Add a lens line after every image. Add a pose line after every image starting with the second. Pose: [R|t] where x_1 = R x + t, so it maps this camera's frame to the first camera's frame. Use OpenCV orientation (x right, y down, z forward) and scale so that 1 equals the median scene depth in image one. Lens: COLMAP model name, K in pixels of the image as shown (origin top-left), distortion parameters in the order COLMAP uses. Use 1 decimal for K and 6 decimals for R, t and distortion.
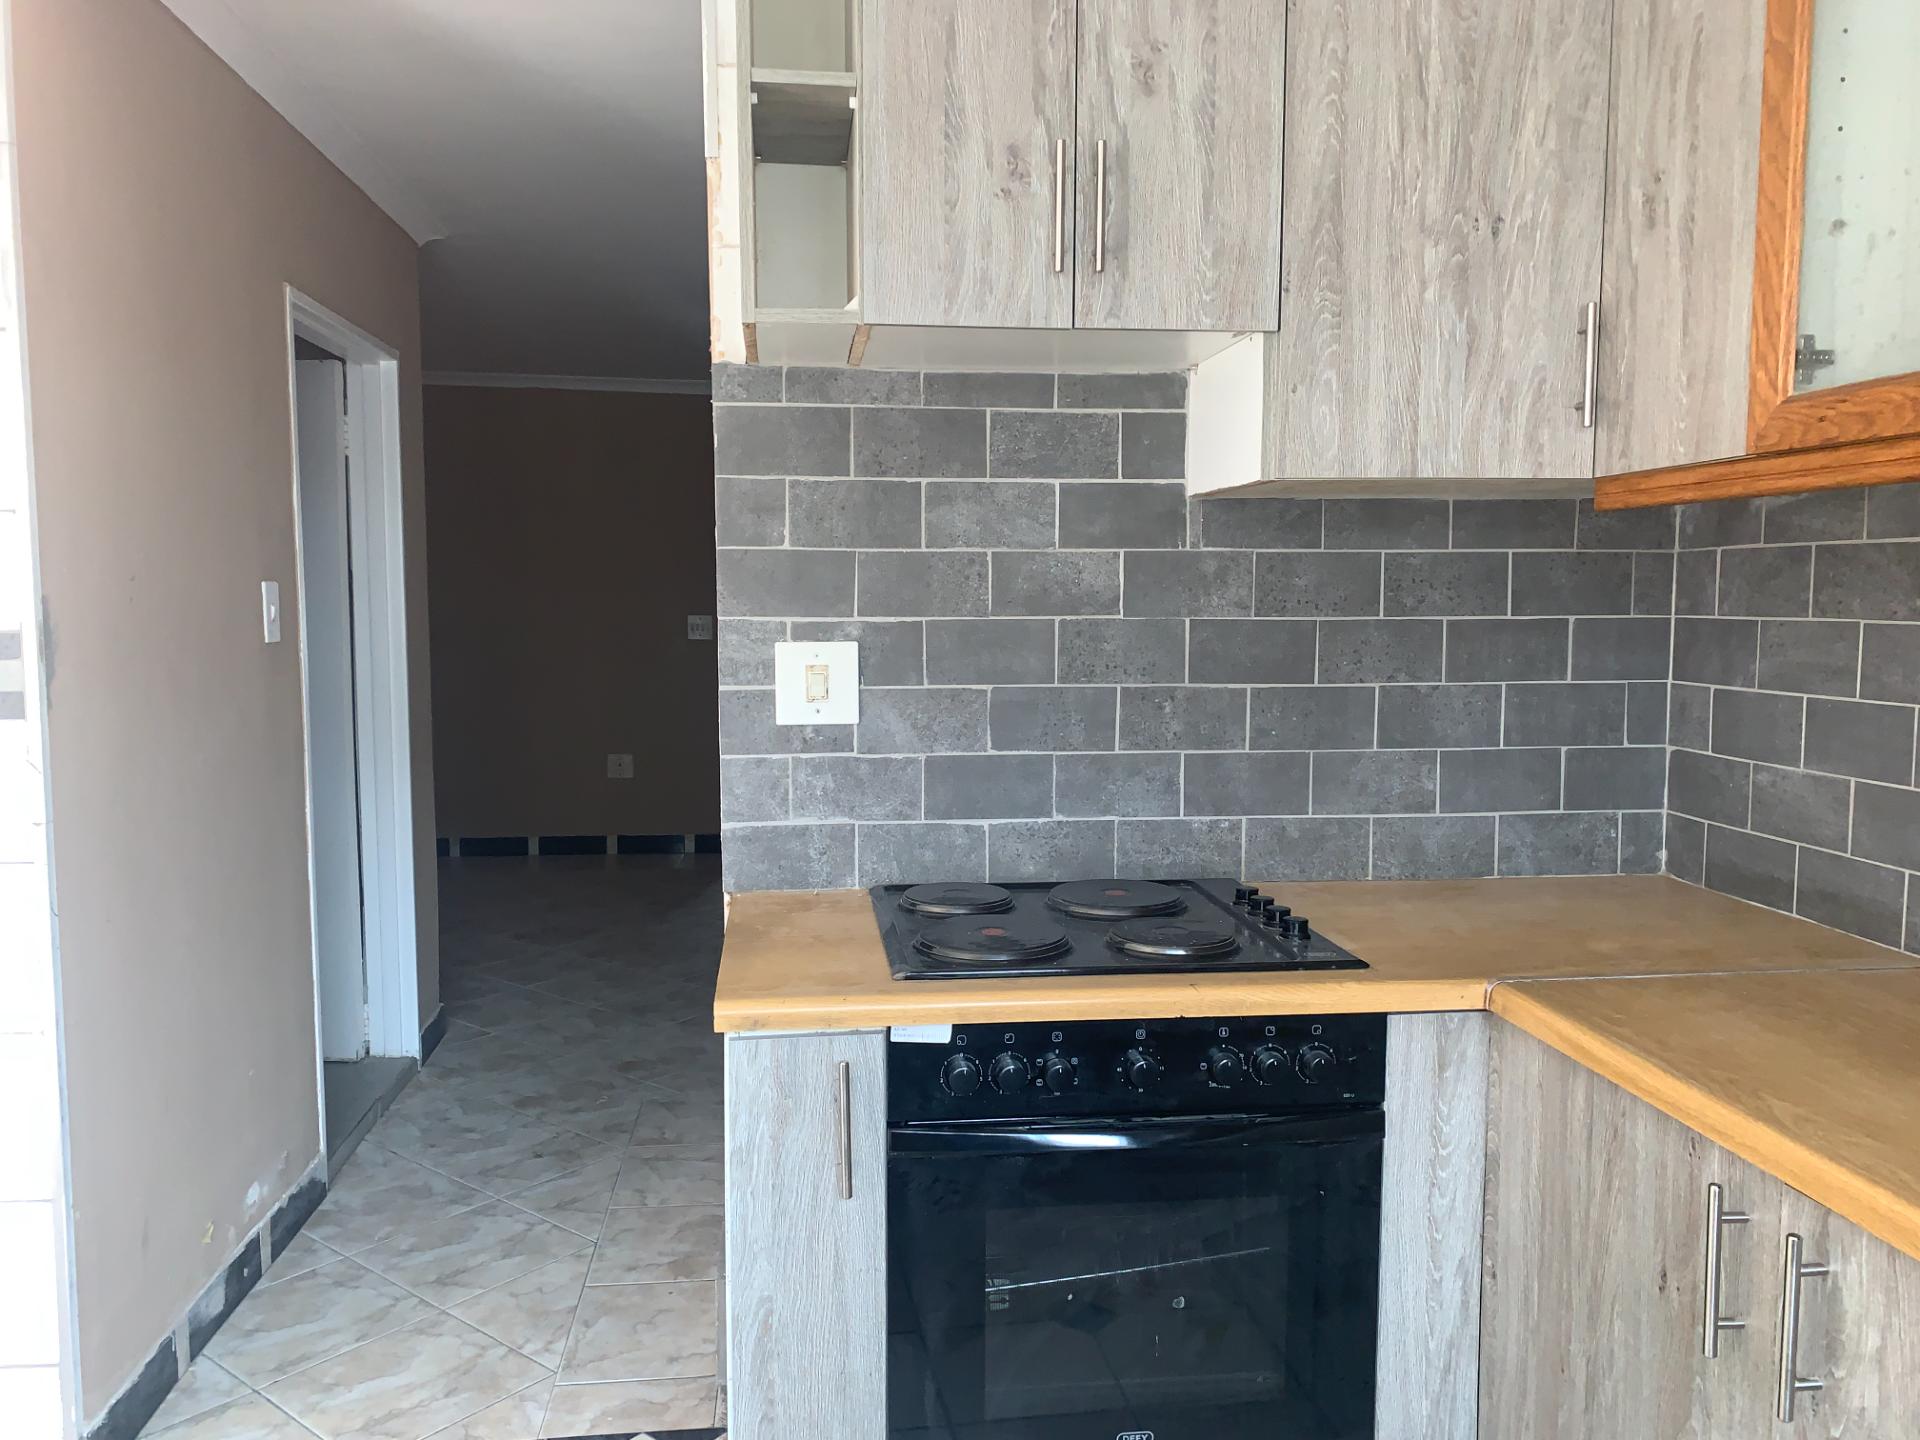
lens RADIAL K [[1466.5, 0, 946.1], [0, 1466.5, 733.4], [0, 0, 1]] dist [0.035073, -0.042592]
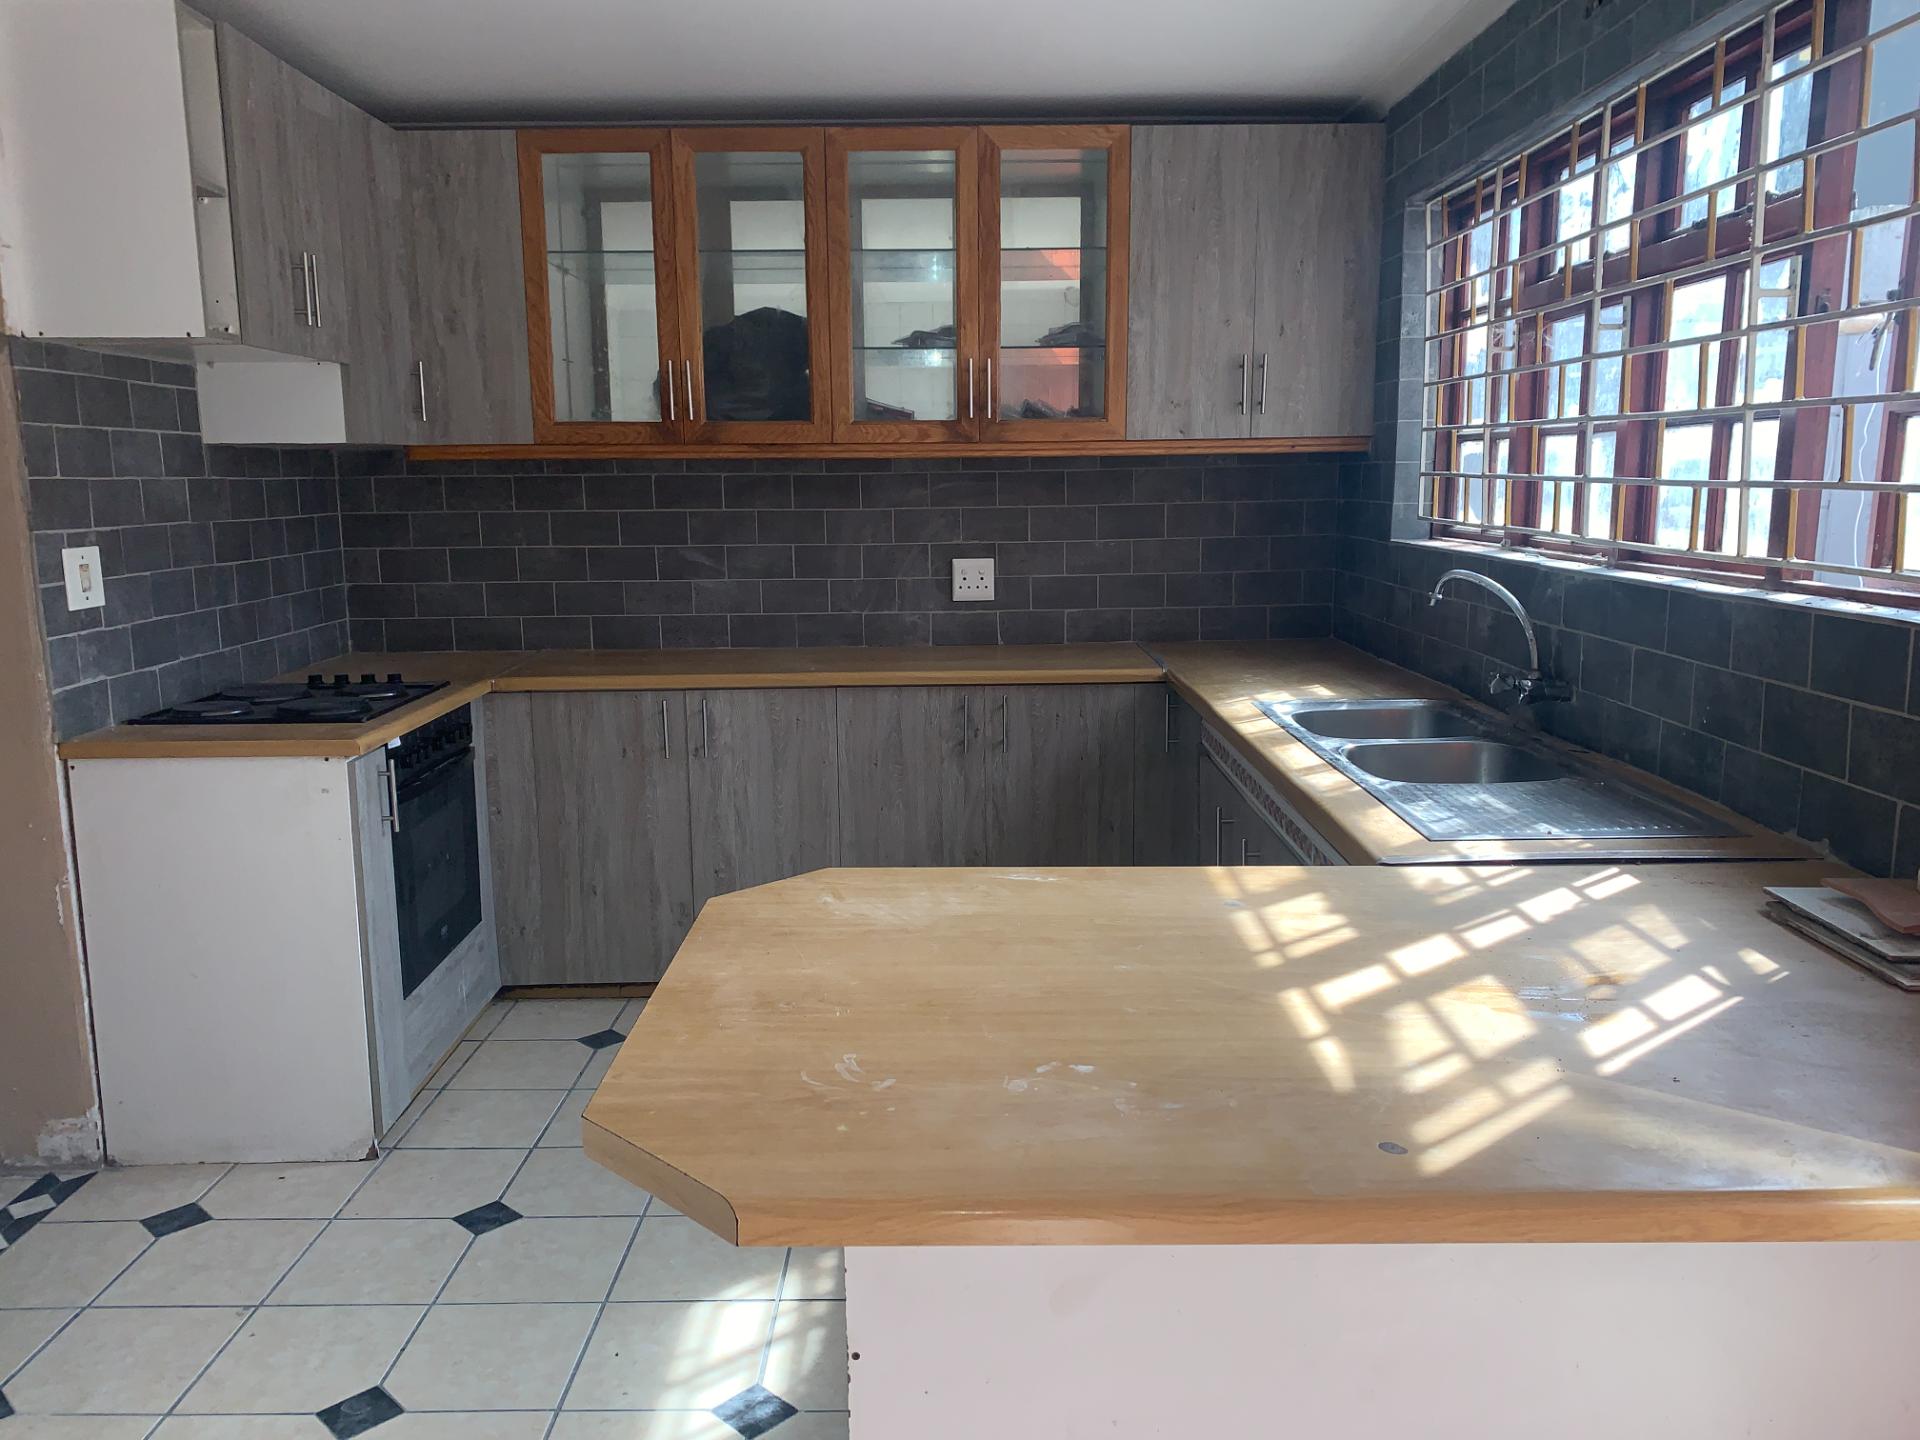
lens RADIAL K [[1466.5, 0, 943.2], [0, 1466.5, 727.5], [0, 0, 1]] dist [0.035073, -0.042592]
pose [[0.089129, -0.169364, 0.981515, -1.489319], [0.108533, 0.981221, 0.159457, -0.032277], [-0.990089, 0.092315, 0.105837, 0.084800]]
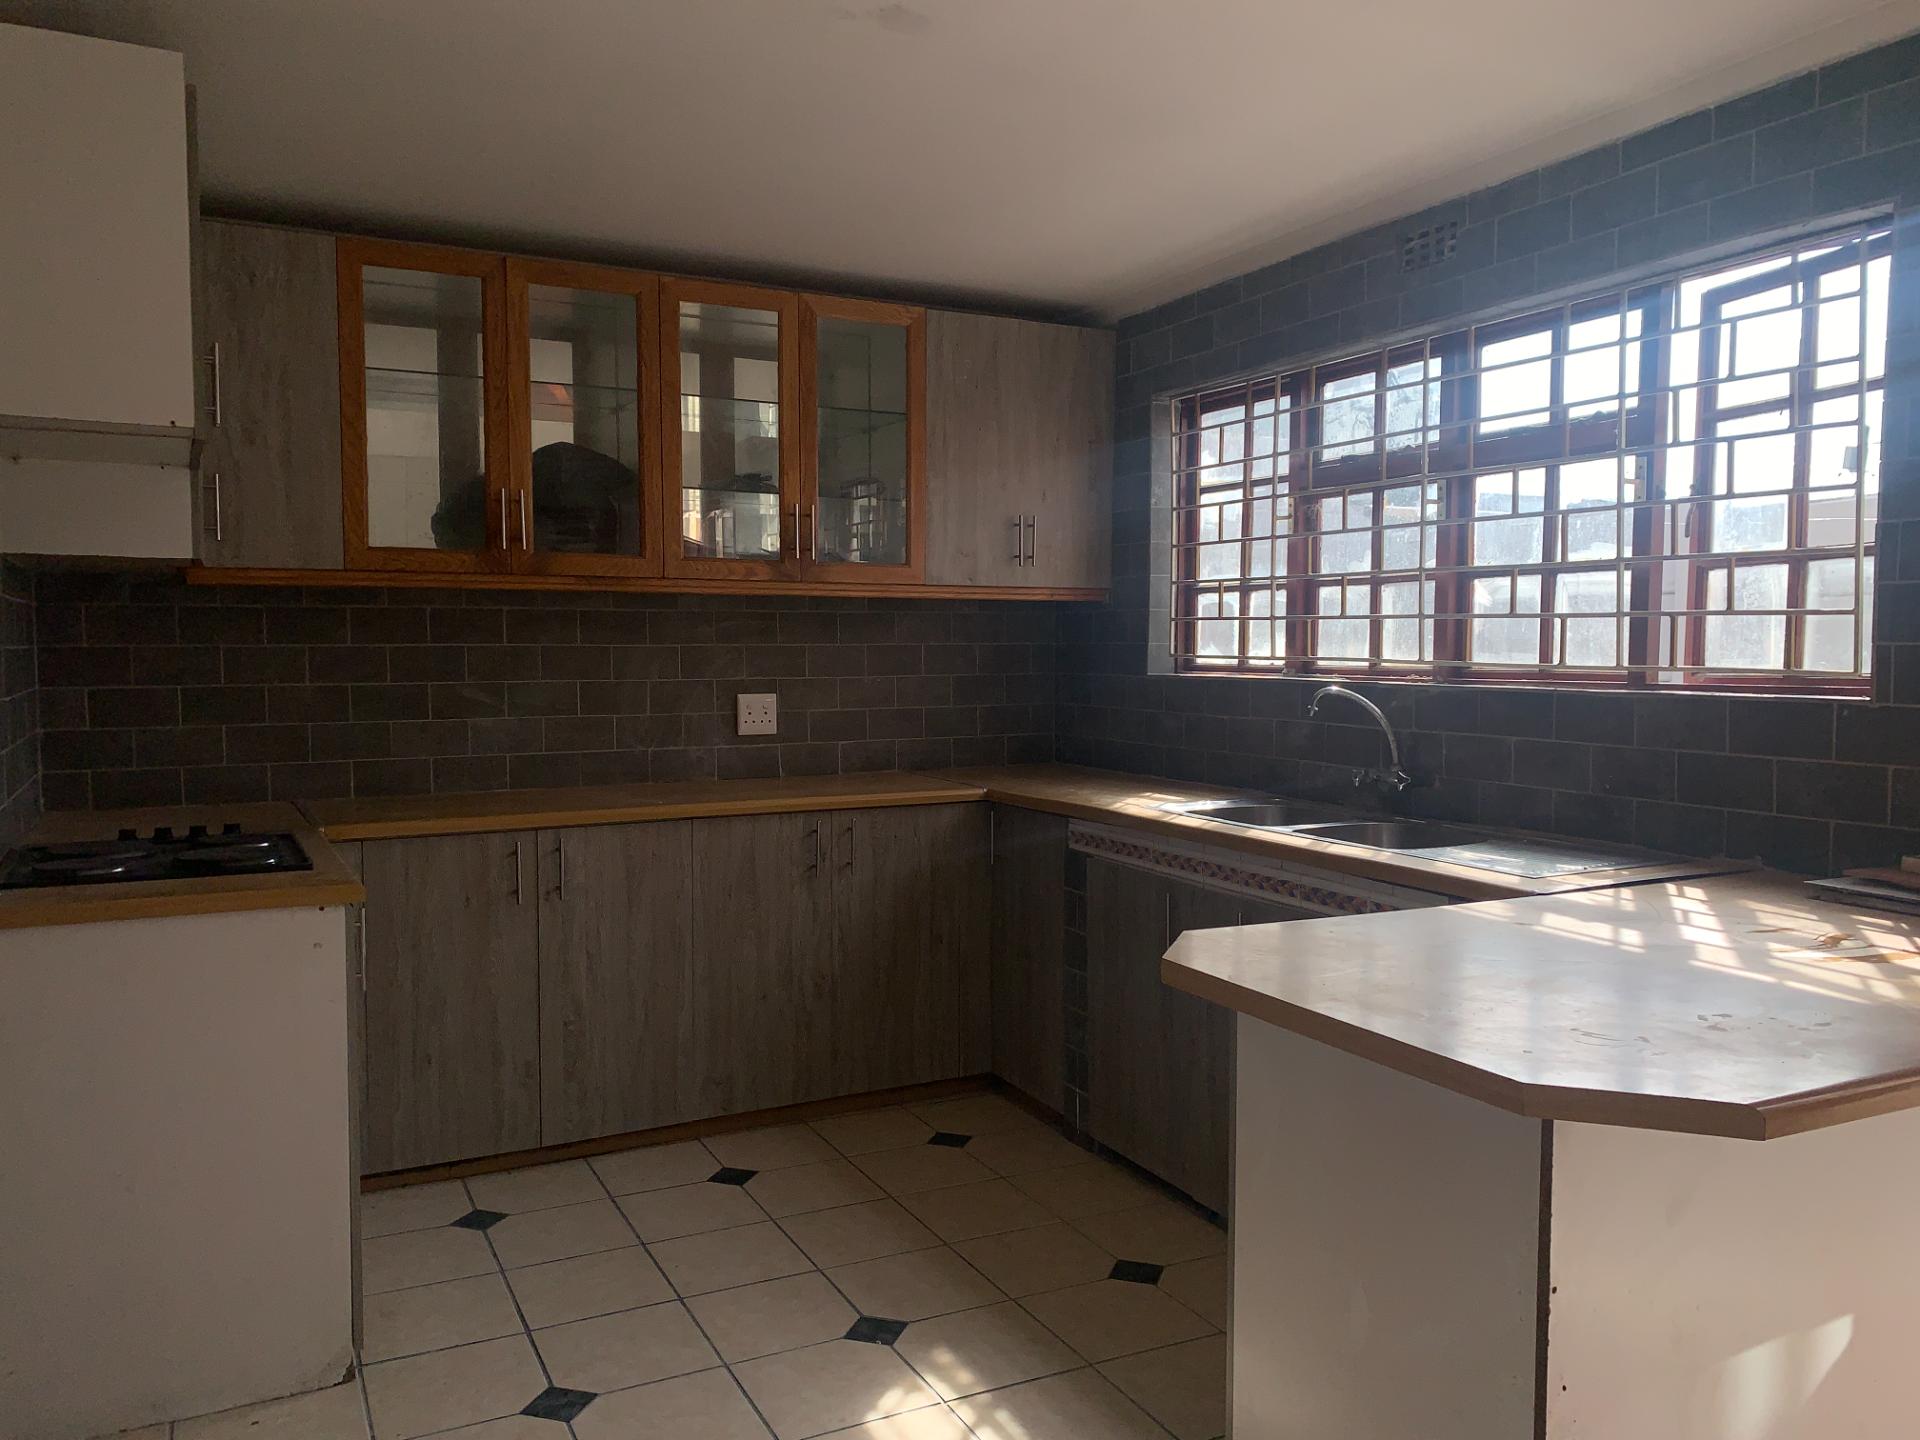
lens RADIAL K [[1466.5, 0, 949.0], [0, 1466.5, 731.1], [0, 0, 1]] dist [0.035073, -0.042592]
pose [[-0.372727, -0.056068, 0.926246, -1.491038], [0.091259, 0.991119, 0.096719, -0.060356], [-0.923443, 0.120578, -0.364300, 0.785328]]
